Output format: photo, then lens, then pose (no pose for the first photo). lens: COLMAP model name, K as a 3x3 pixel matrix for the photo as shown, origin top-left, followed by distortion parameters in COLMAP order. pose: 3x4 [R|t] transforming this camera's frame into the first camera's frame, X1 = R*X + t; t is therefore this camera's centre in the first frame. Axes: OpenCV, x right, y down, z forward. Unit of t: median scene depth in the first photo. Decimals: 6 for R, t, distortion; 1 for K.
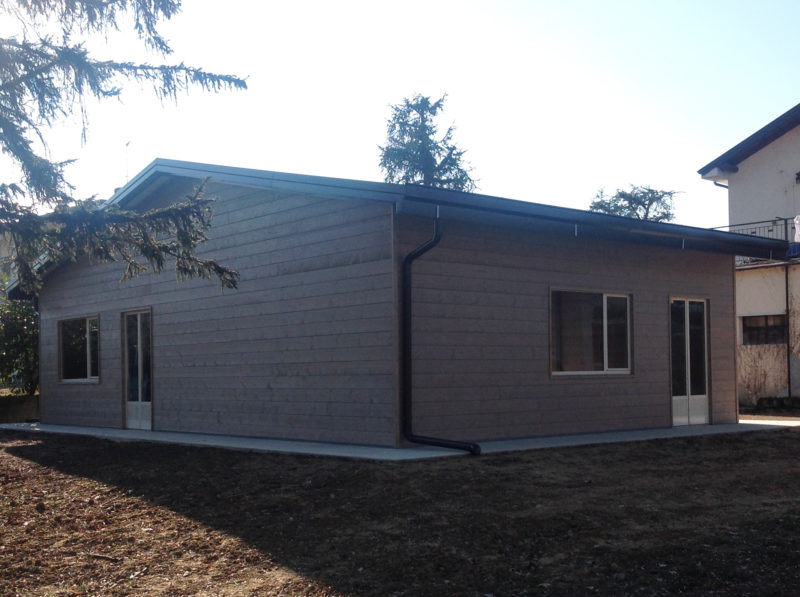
lens RADIAL K [[817.7, 0, 400.0], [0, 817.7, 298.5], [0, 0, 1]] dist [0.186648, -0.476432]
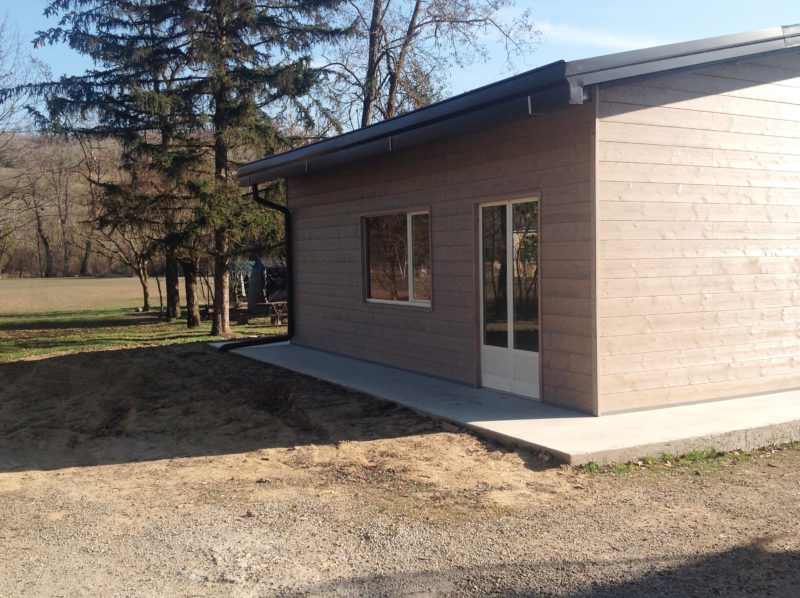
lens RADIAL K [[817.7, 0, 400.0], [0, 817.7, 299.0], [0, 0, 1]] dist [0.186648, -0.476432]
pose [[-0.148584, 0.066771, -0.986643, 1.022180], [0.096719, 0.993916, 0.052697, 0.035415], [0.984159, -0.087597, -0.154138, 1.040735]]
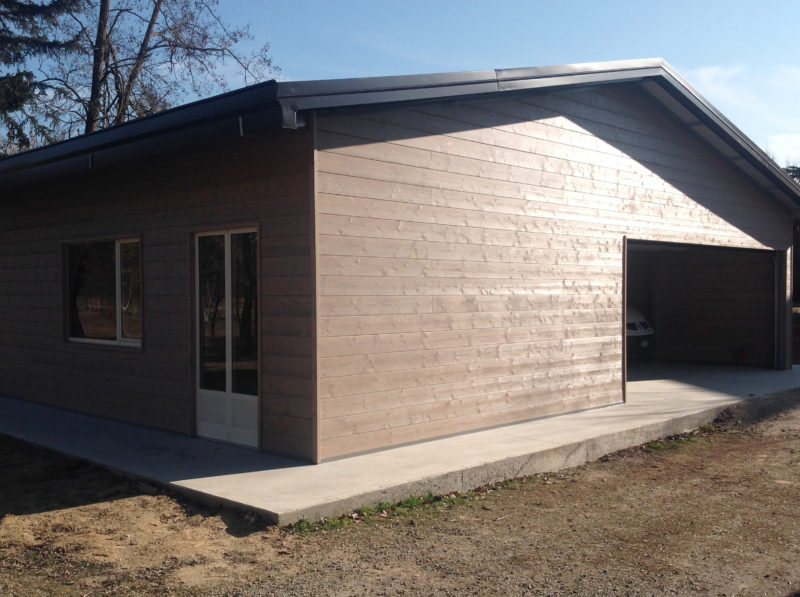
lens RADIAL K [[817.7, 0, 400.0], [0, 817.7, 298.5], [0, 0, 1]] dist [0.186648, -0.476432]
pose [[0.152835, 0.022775, -0.987989, 0.974068], [0.080193, 0.996152, 0.035369, 0.038639], [0.984993, -0.084636, 0.150421, 1.061597]]
